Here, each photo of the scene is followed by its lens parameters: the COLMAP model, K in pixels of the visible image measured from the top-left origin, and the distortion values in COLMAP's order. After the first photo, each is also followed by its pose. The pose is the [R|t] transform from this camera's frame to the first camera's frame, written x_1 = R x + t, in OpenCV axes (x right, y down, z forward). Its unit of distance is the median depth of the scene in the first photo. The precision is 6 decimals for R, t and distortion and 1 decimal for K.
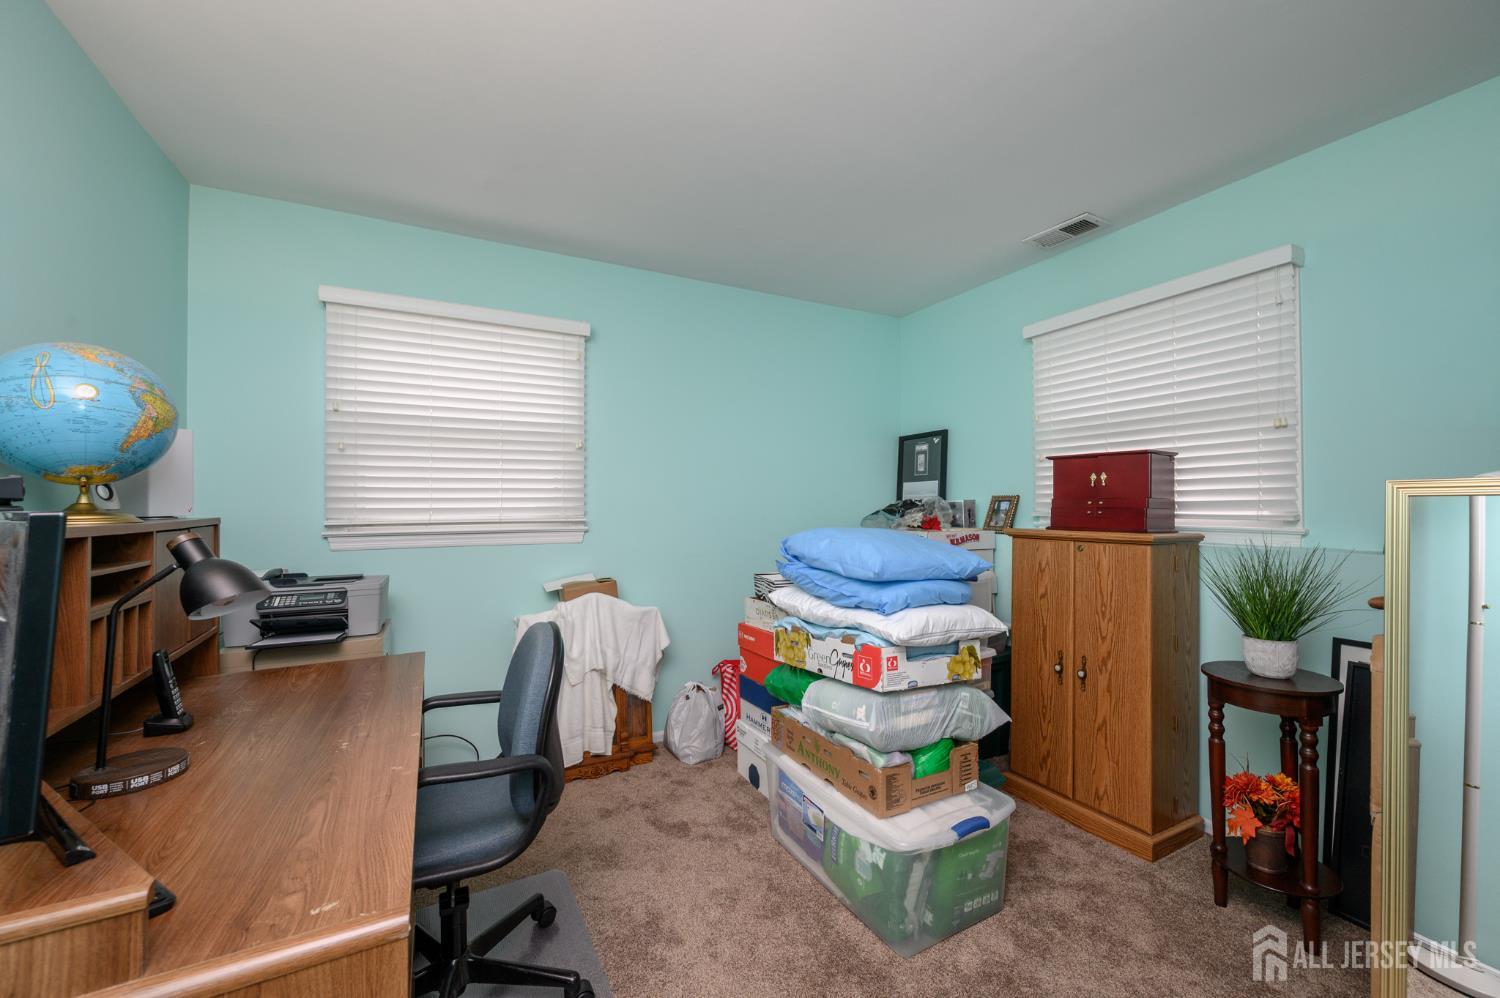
lens RADIAL K [[592.6, 0, 750.7], [0, 592.6, 499.4], [0, 0, 1]] dist [0.003653, 0.000100]
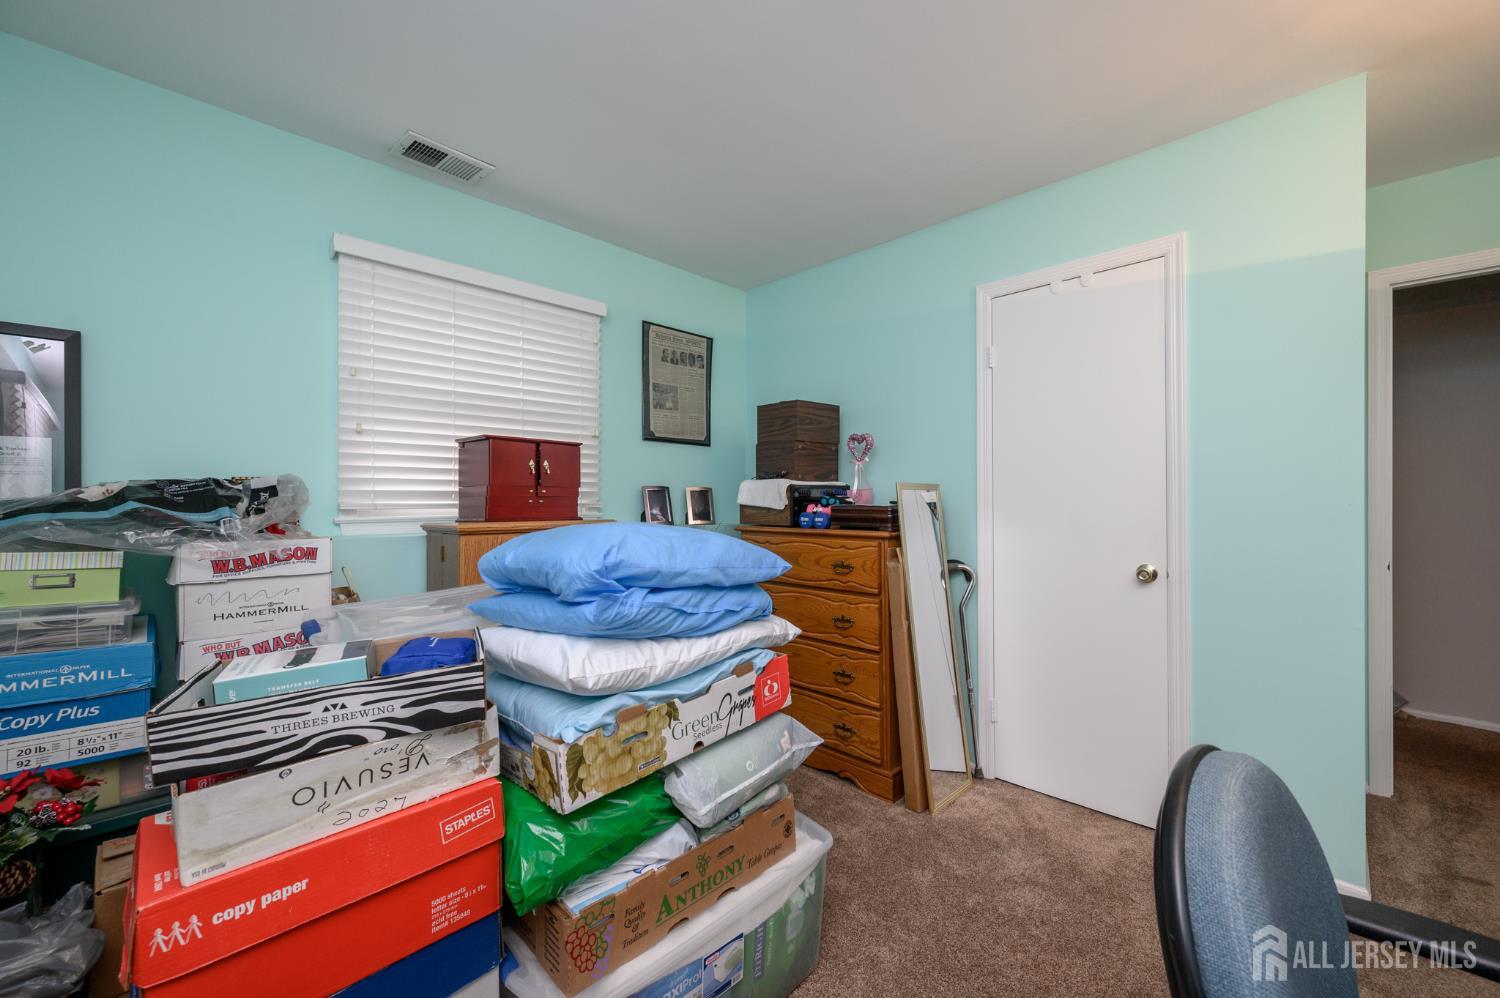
lens RADIAL K [[592.6, 0, 752.3], [0, 592.6, 503.7], [0, 0, 1]] dist [0.003653, 0.000100]
pose [[-0.286787, 0.000134, 0.957995, -0.514679], [-0.001085, 0.999999, -0.000465, 0.030629], [-0.957994, -0.001173, -0.286786, 1.139649]]
